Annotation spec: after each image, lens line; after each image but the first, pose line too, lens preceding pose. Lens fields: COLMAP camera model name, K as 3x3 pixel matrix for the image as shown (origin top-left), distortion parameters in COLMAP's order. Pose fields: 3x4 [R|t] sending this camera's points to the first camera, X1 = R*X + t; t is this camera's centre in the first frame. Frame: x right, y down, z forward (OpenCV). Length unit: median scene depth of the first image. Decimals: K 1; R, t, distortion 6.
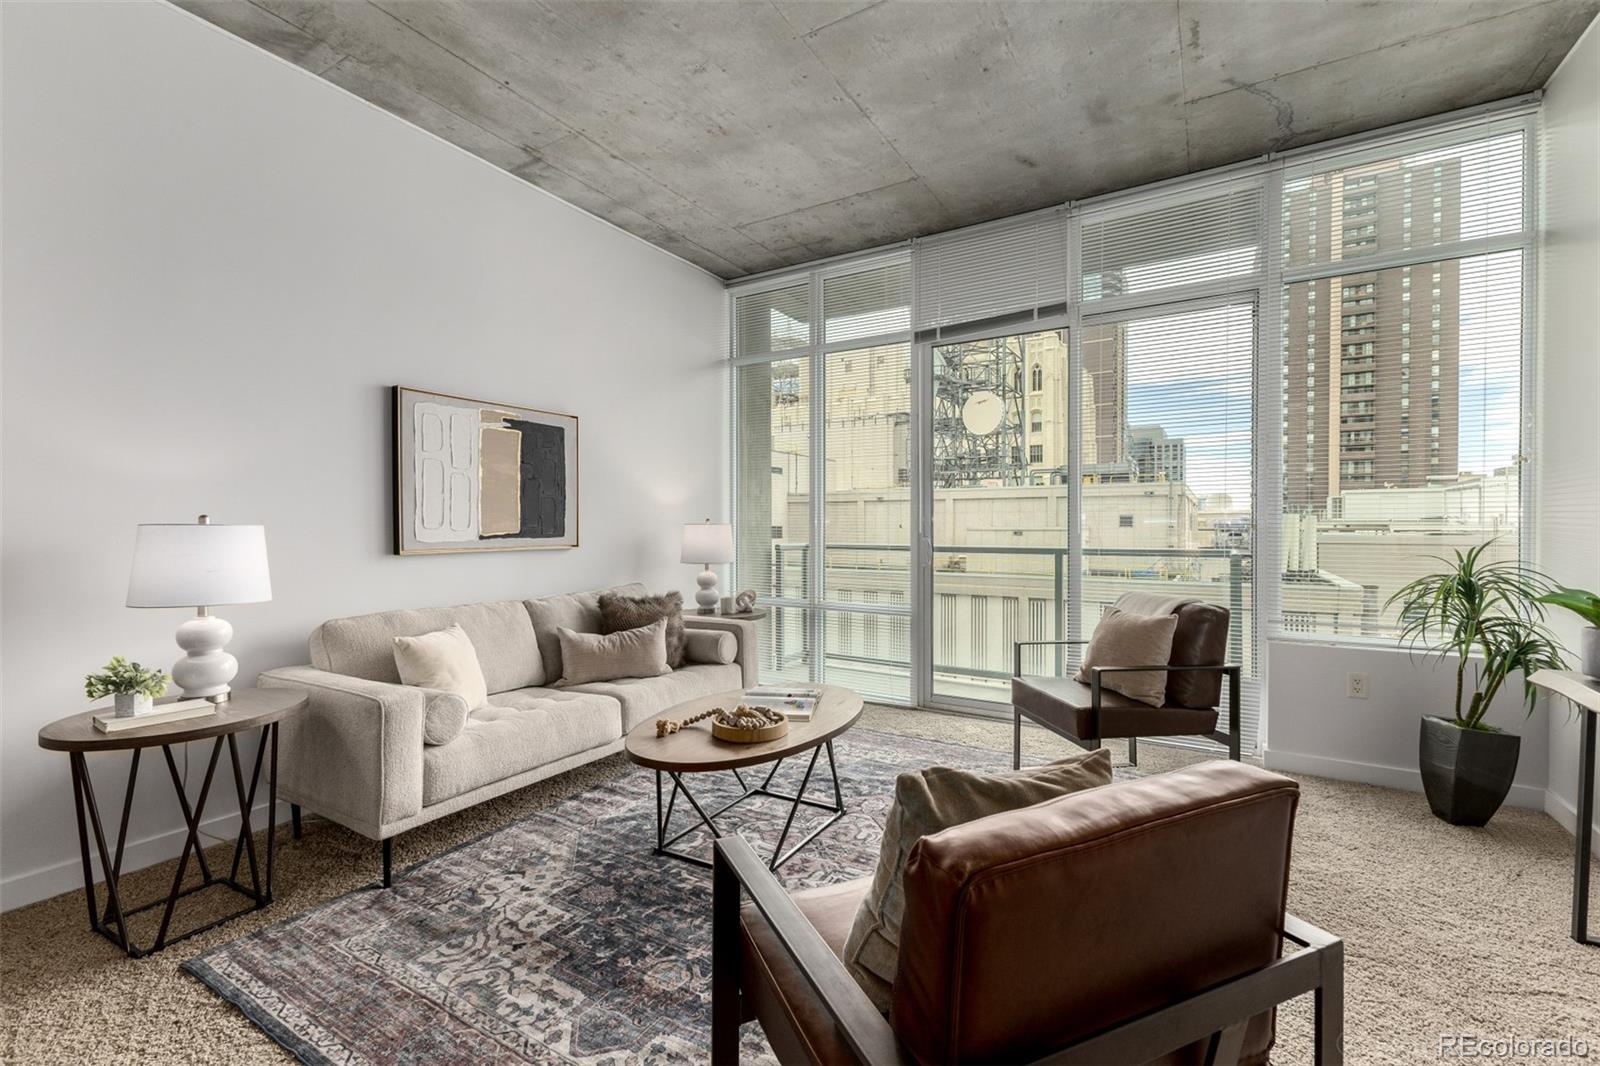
lens RADIAL K [[689.6, 0, 803.2], [0, 689.6, 529.8], [0, 0, 1]] dist [0.014378, -0.004016]
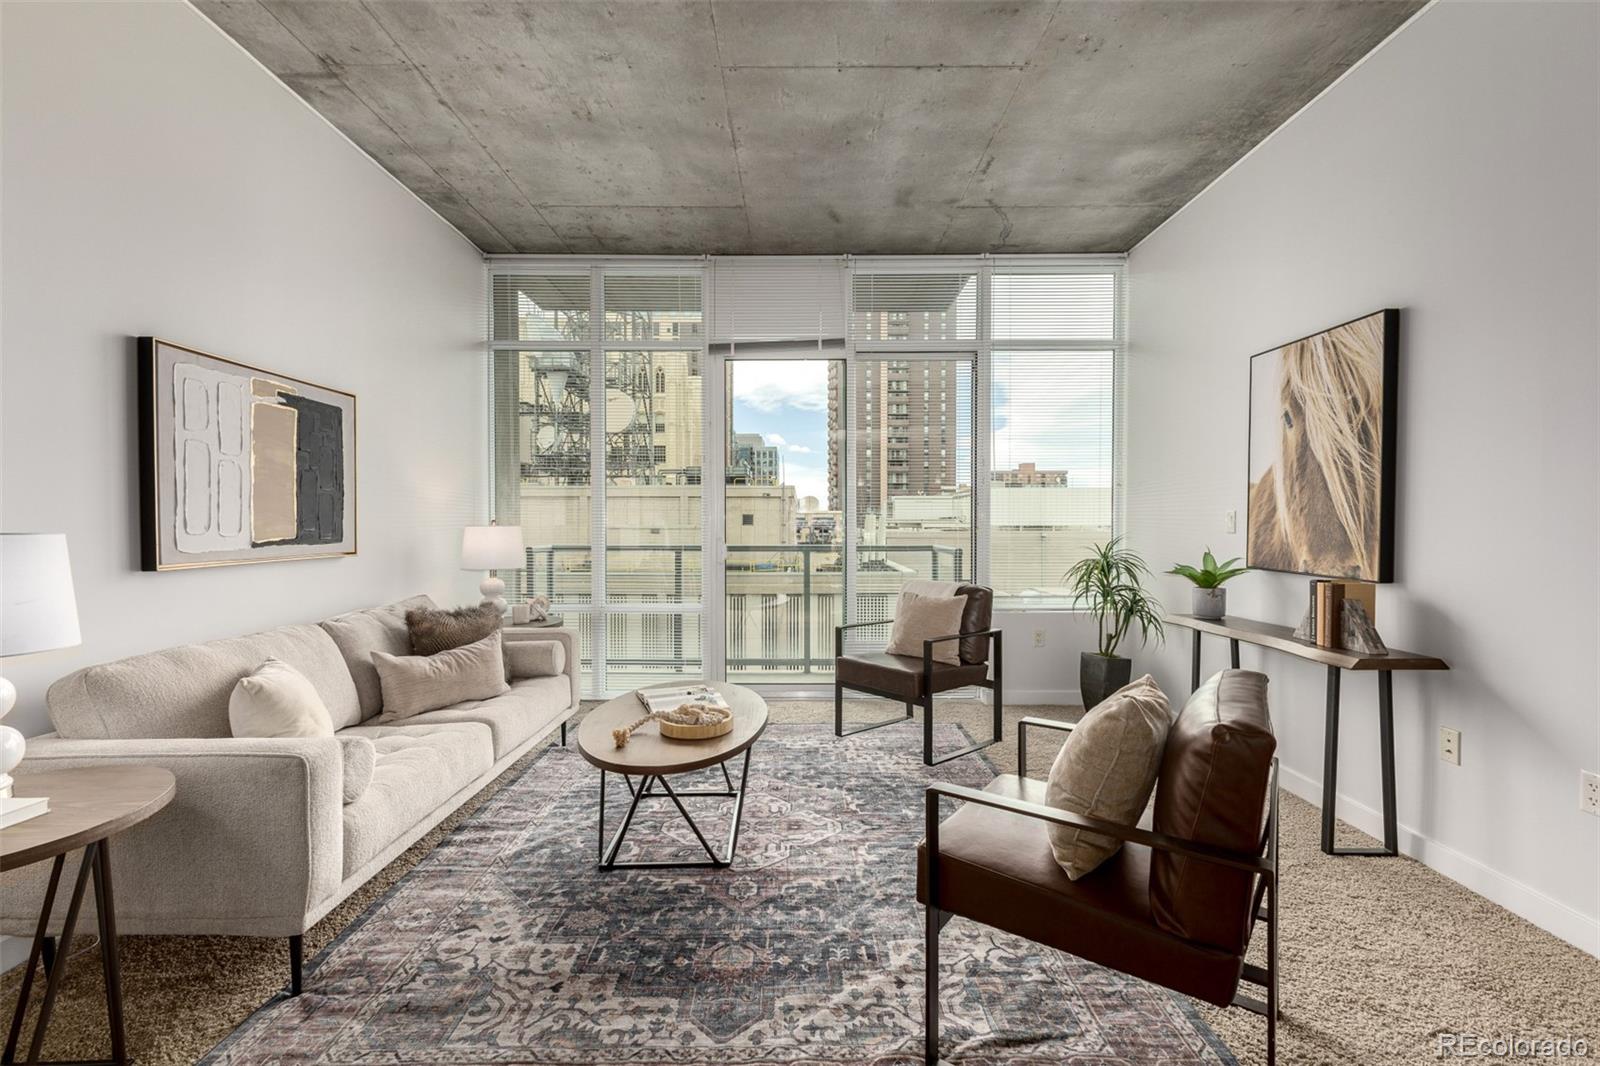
lens RADIAL K [[689.6, 0, 802.9], [0, 689.6, 531.8], [0, 0, 1]] dist [0.014378, -0.004016]
pose [[0.856728, -0.006268, 0.515731, -0.313064], [0.002922, 0.999969, 0.007299, -0.006948], [-0.515761, -0.004746, 0.856720, 0.020498]]
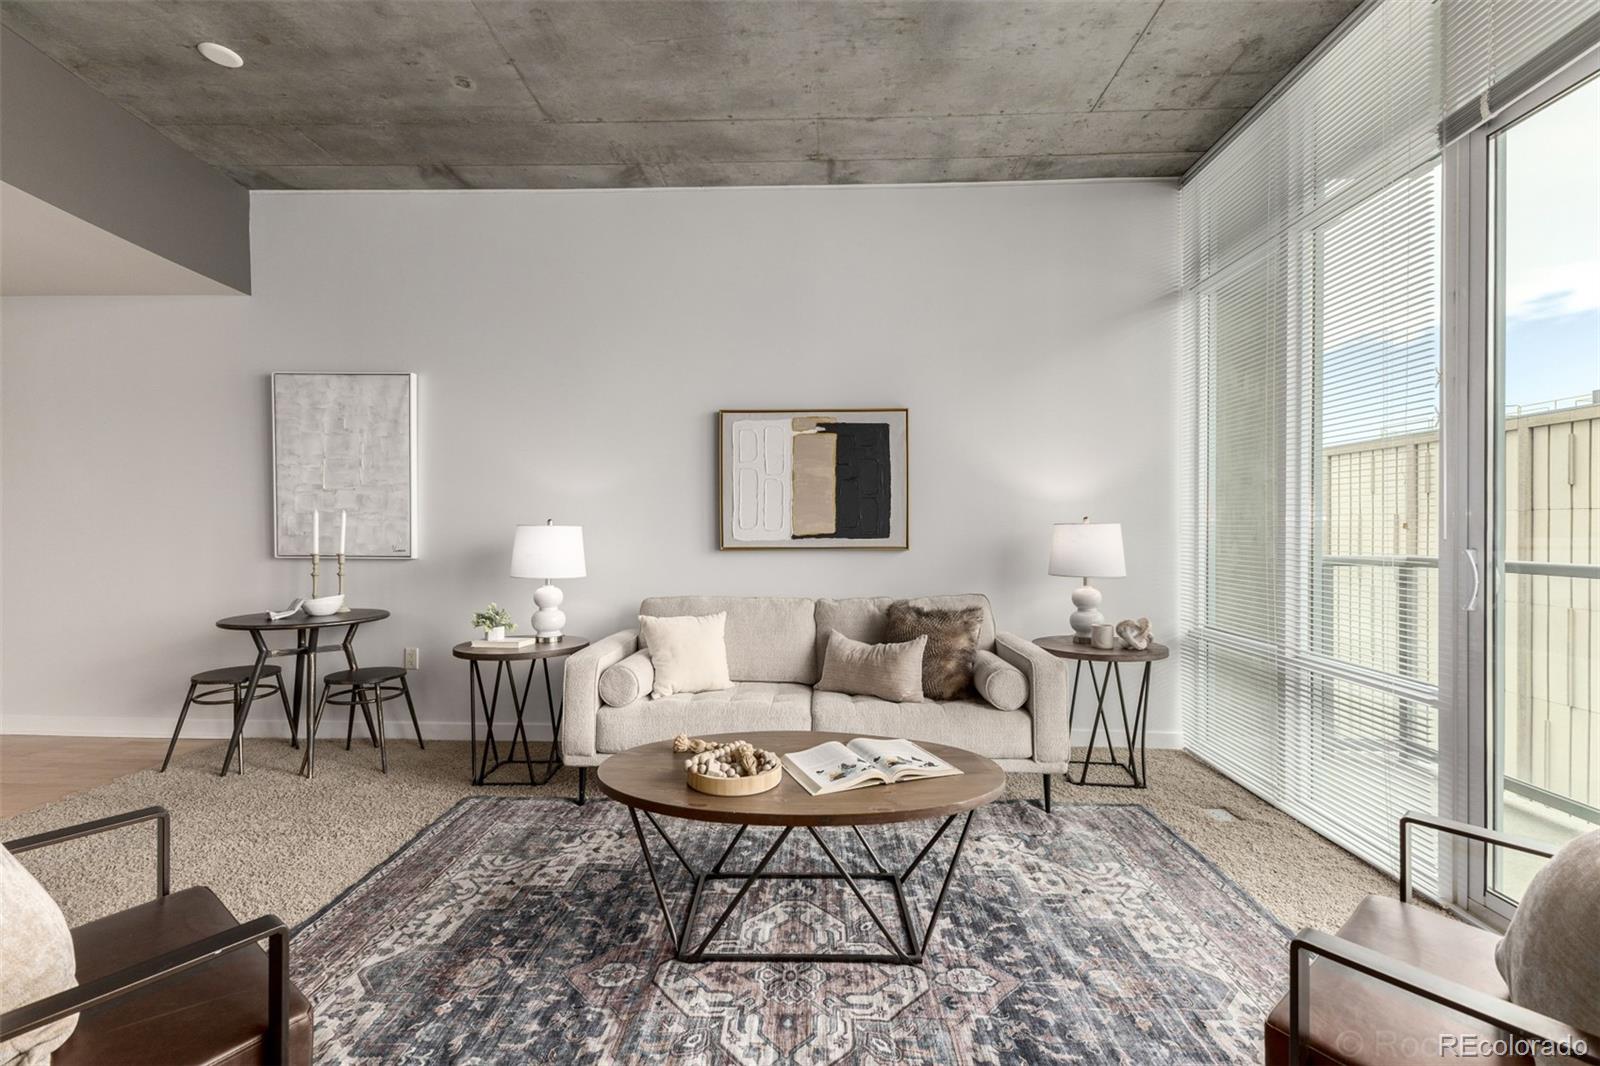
lens RADIAL K [[689.6, 0, 800.1], [0, 689.6, 531.1], [0, 0, 1]] dist [0.014378, -0.004016]
pose [[0.486829, 0.004643, -0.873485, 0.442259], [-0.005439, 0.999983, 0.002284, -0.000792], [0.873480, 0.003639, 0.486846, 0.444114]]
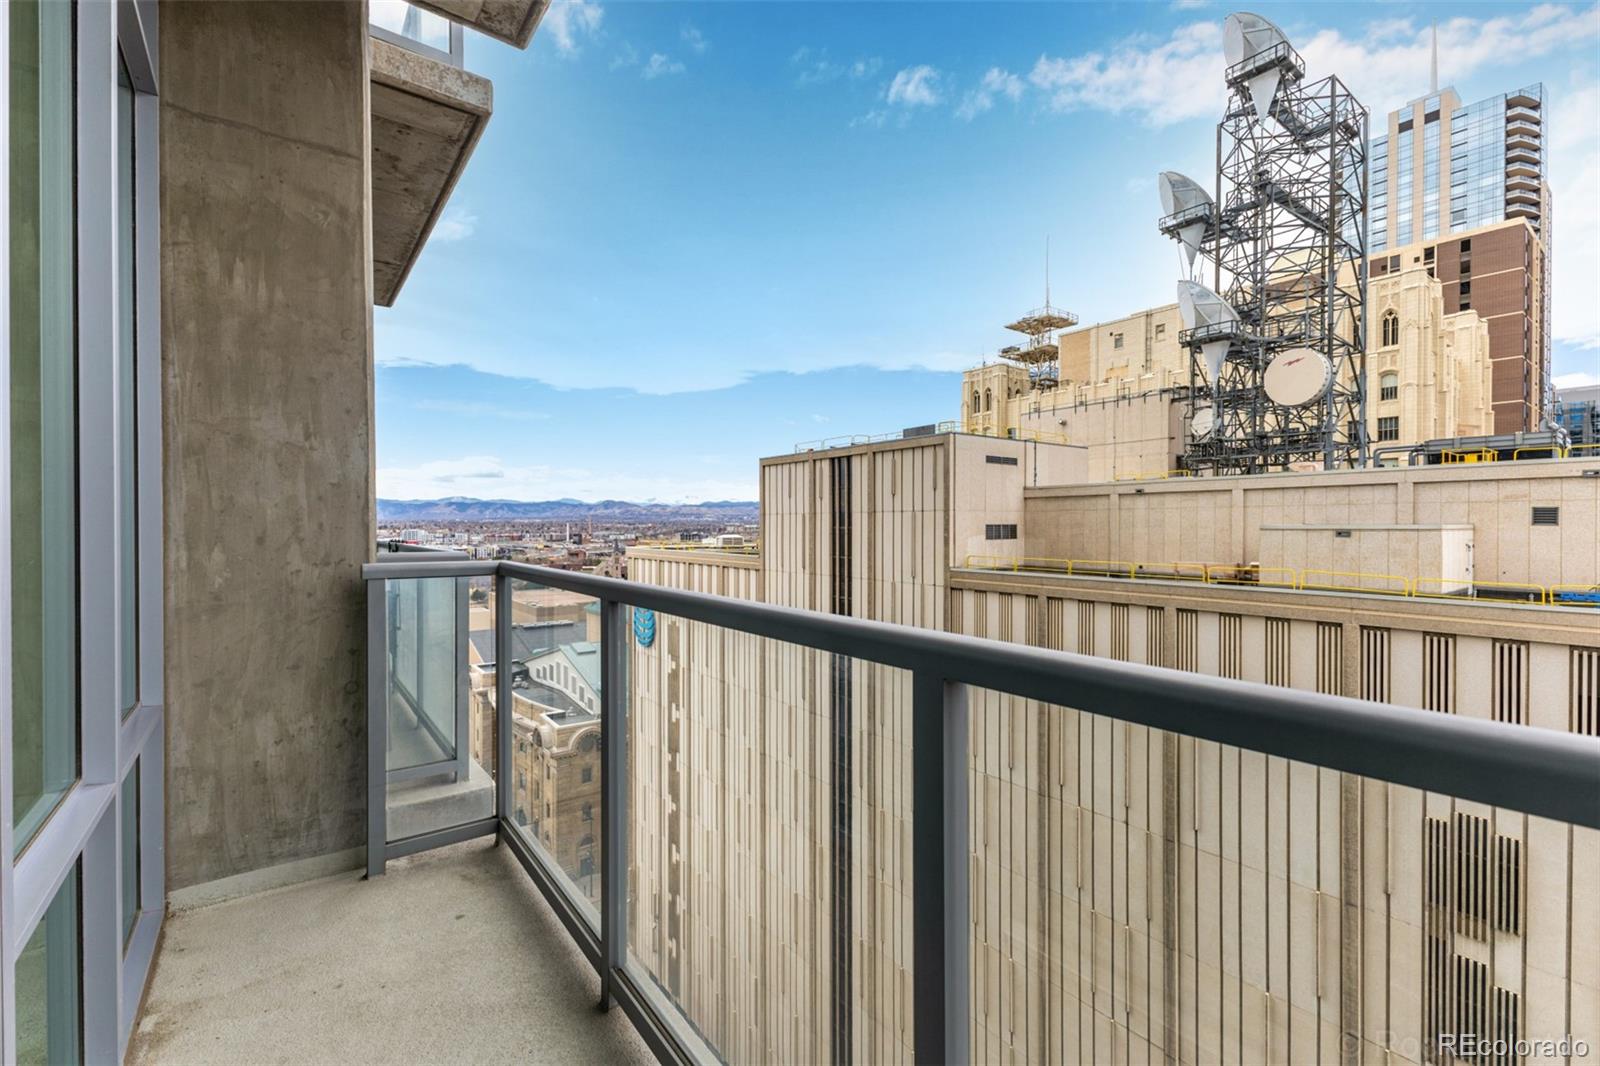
lens RADIAL K [[689.6, 0, 797.7], [0, 689.6, 531.9], [0, 0, 1]] dist [0.014378, -0.004016]
pose [[0.927032, 0.002162, -0.374976, 0.507618], [-0.000232, 0.999986, 0.005193, -0.008104], [0.374982, -0.004727, 0.927020, 1.061607]]
